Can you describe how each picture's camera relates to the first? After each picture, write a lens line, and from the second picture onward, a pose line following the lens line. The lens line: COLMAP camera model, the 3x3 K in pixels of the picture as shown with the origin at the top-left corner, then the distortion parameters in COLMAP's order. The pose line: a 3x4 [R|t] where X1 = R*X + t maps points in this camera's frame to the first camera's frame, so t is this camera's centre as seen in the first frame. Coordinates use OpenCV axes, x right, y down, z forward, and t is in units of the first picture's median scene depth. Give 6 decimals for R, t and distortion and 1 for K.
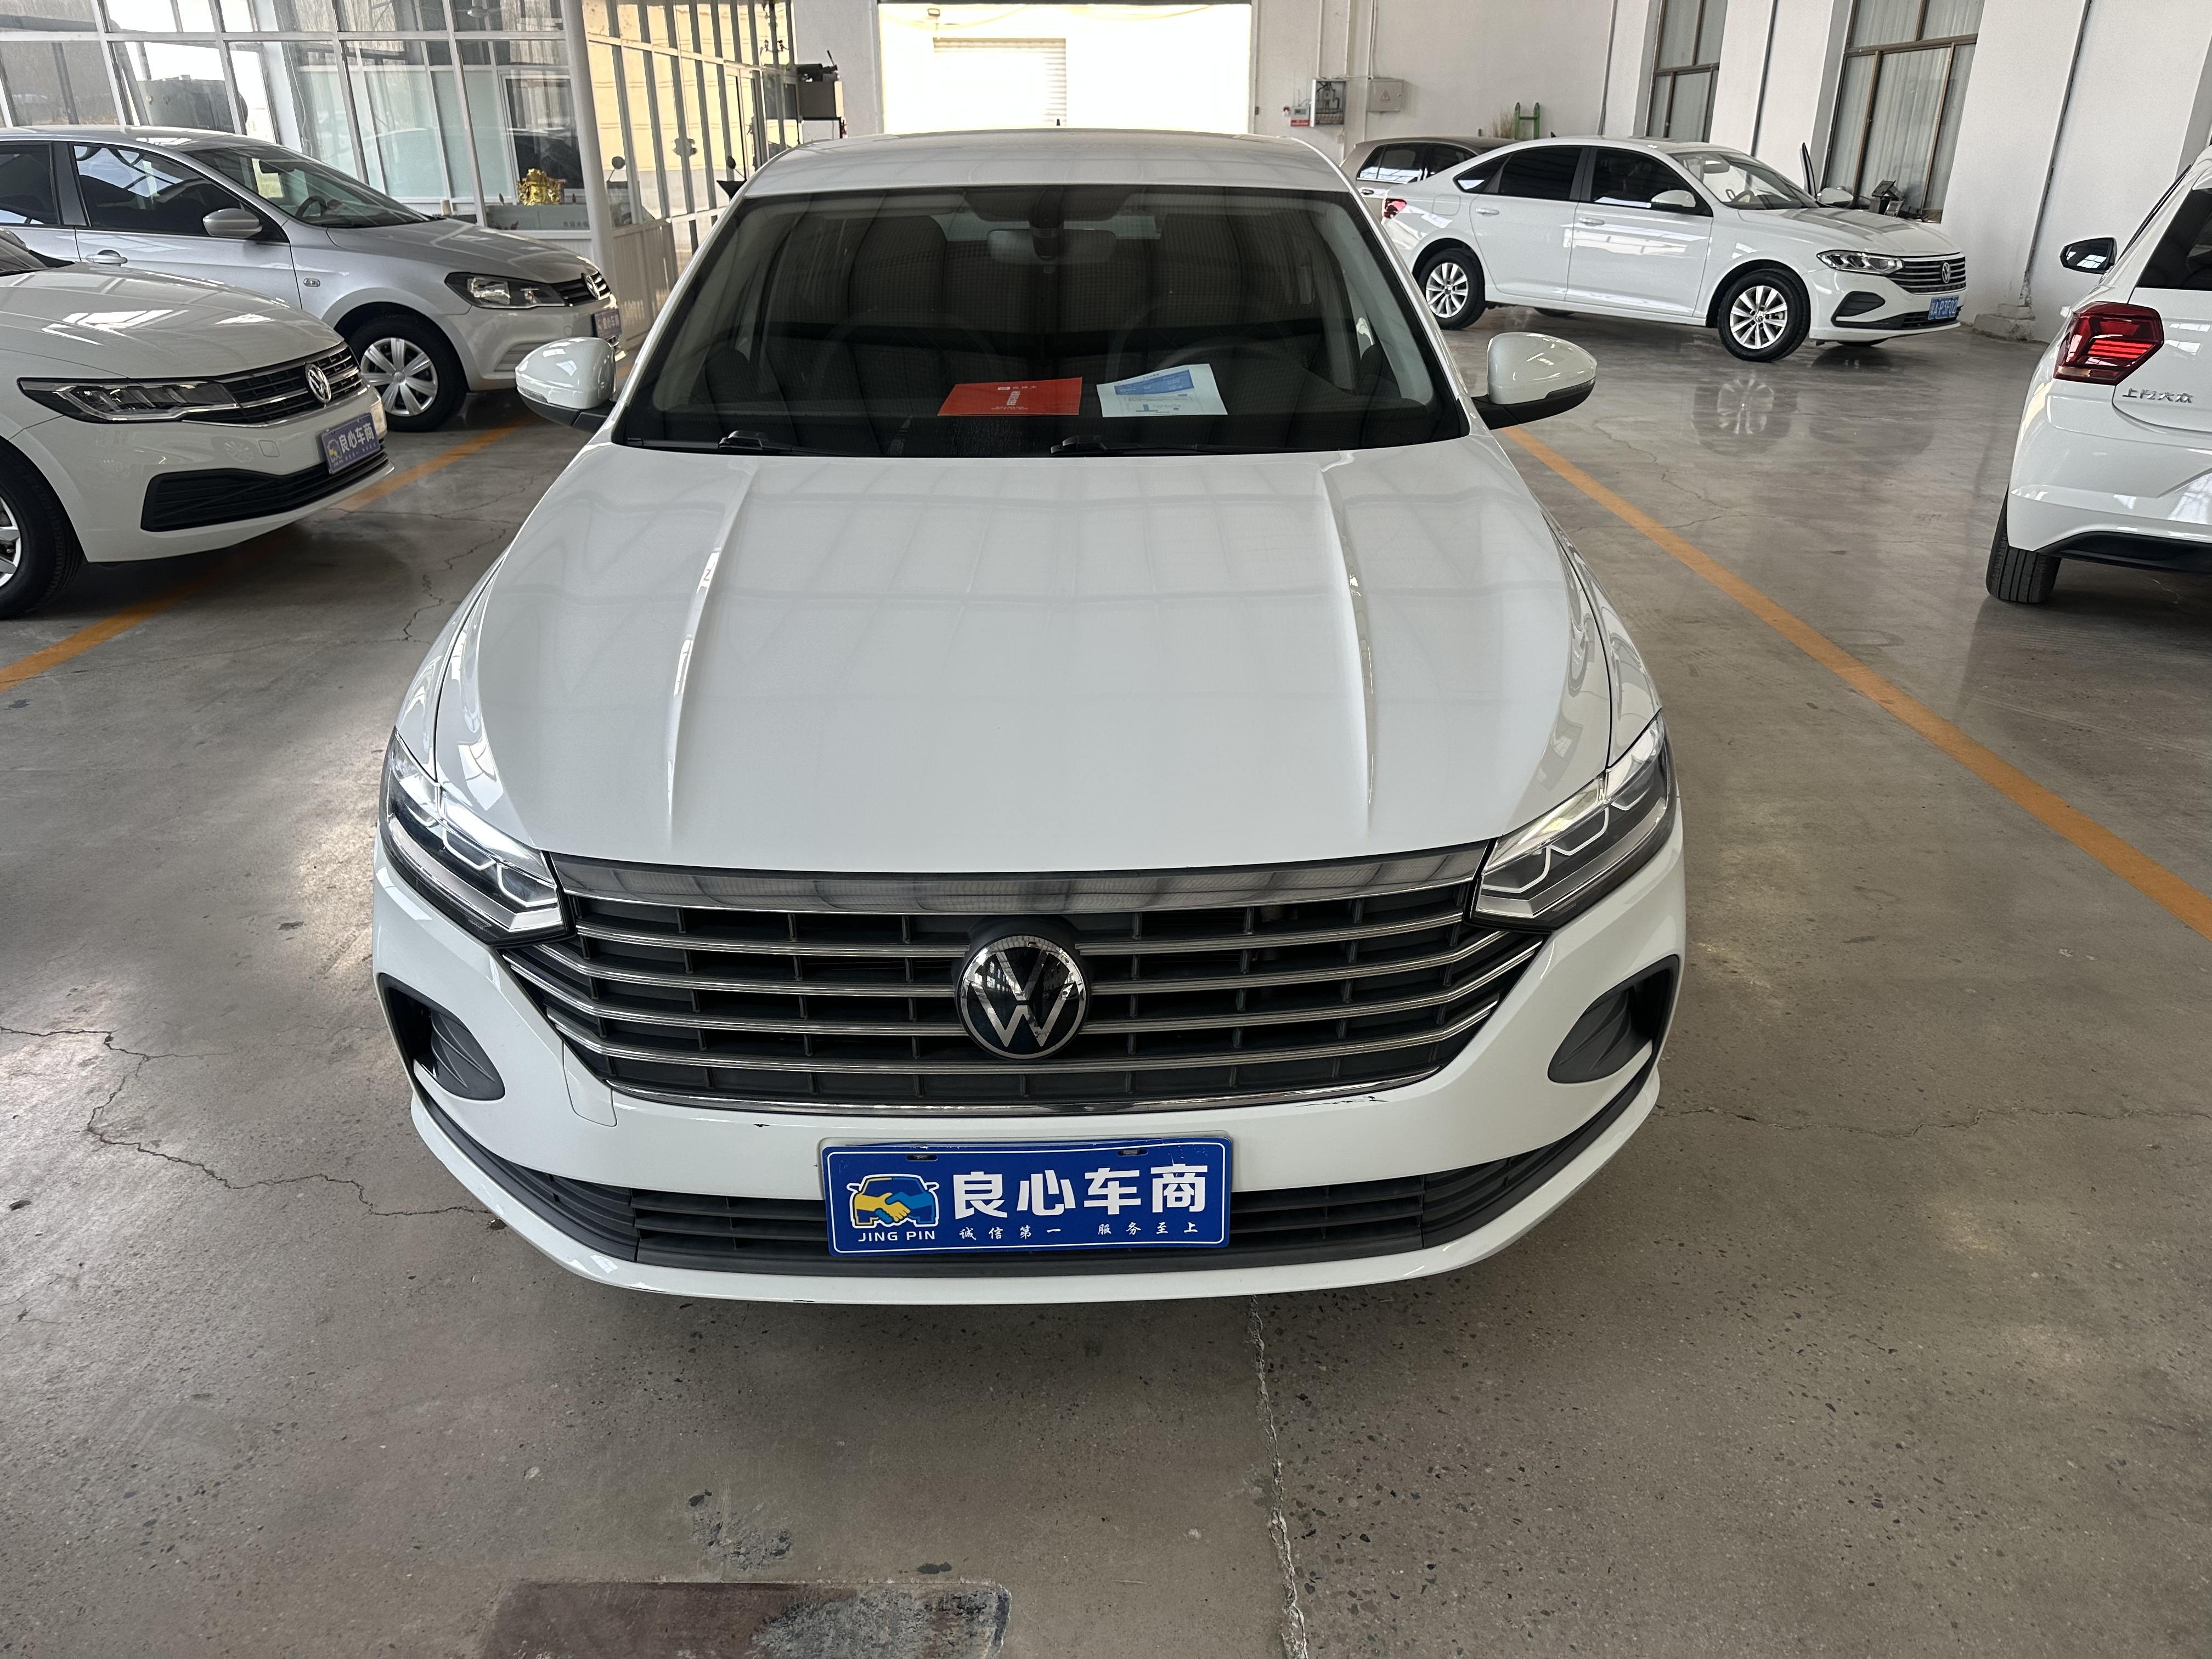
lens RADIAL K [[1572.6, 0, 1106.0], [0, 1572.6, 829.5], [0, 0, 1]] dist [0.009493, -0.003393]
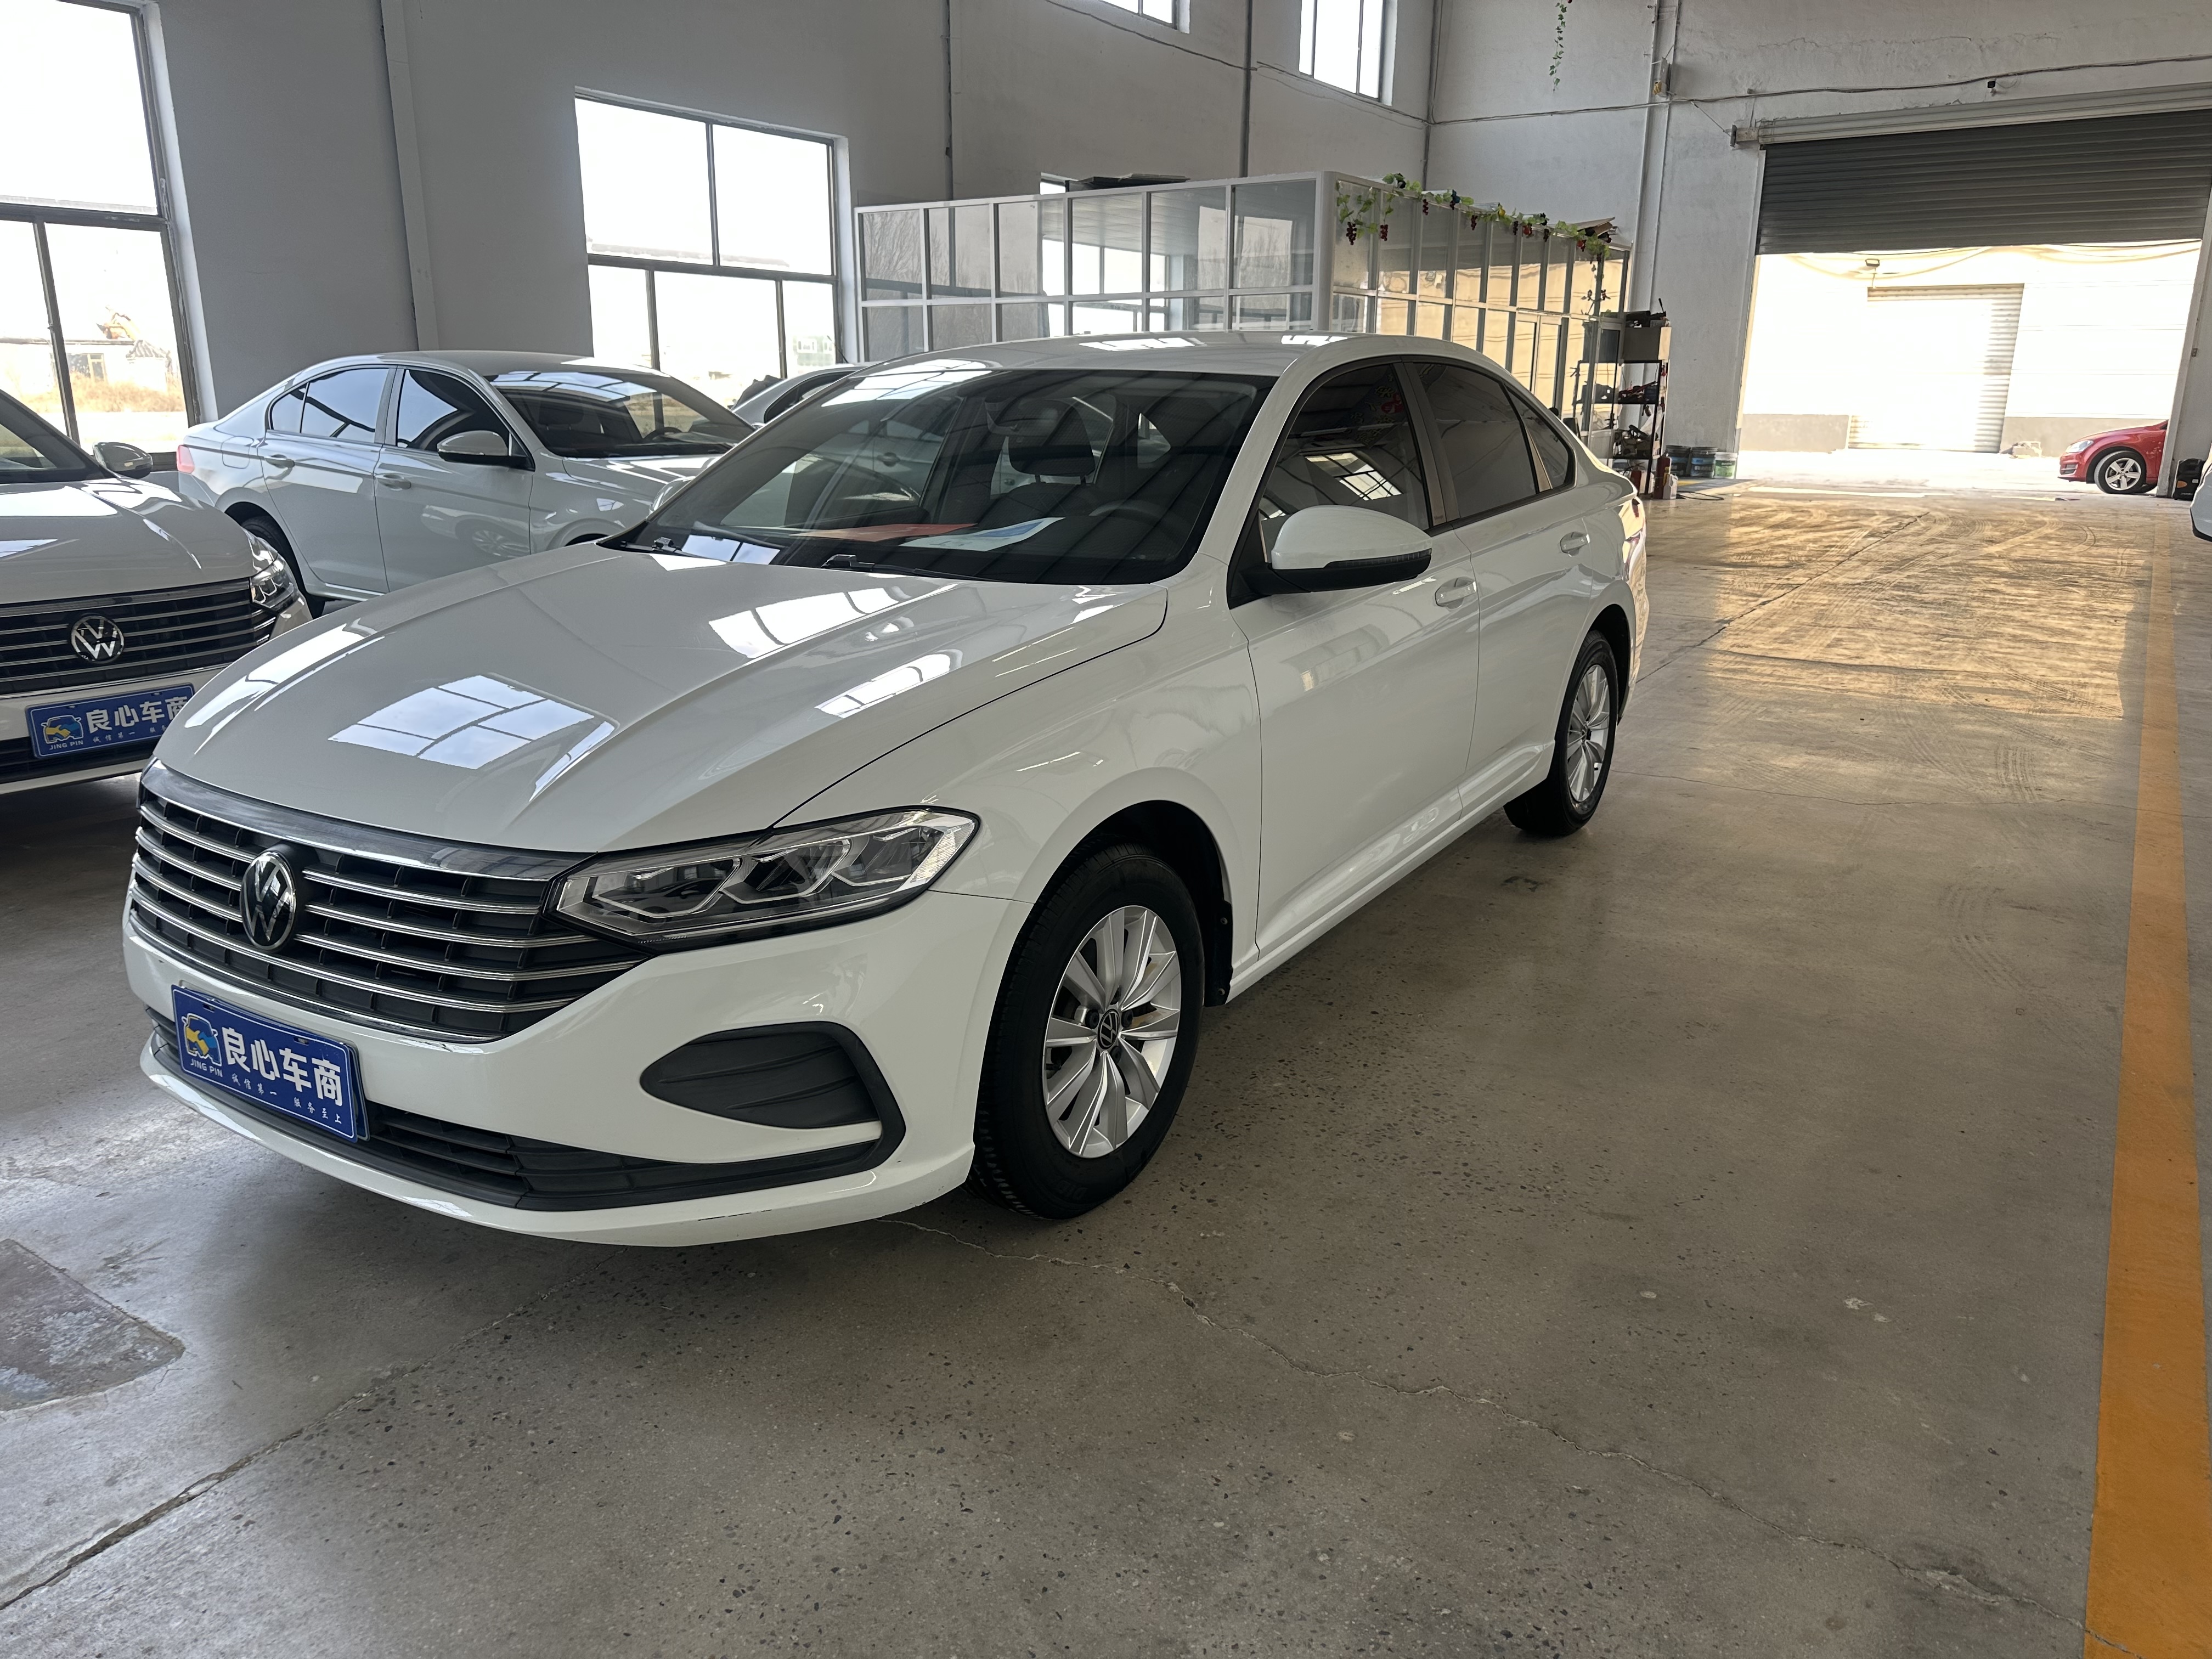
lens RADIAL K [[1572.6, 0, 1106.0], [0, 1572.6, 829.5], [0, 0, 1]] dist [0.009493, -0.003393]
pose [[0.834910, 0.154534, -0.528247, 1.180260], [-0.227855, 0.970712, -0.076159, -0.010592], [0.501007, 0.183950, 0.845668, 0.215403]]
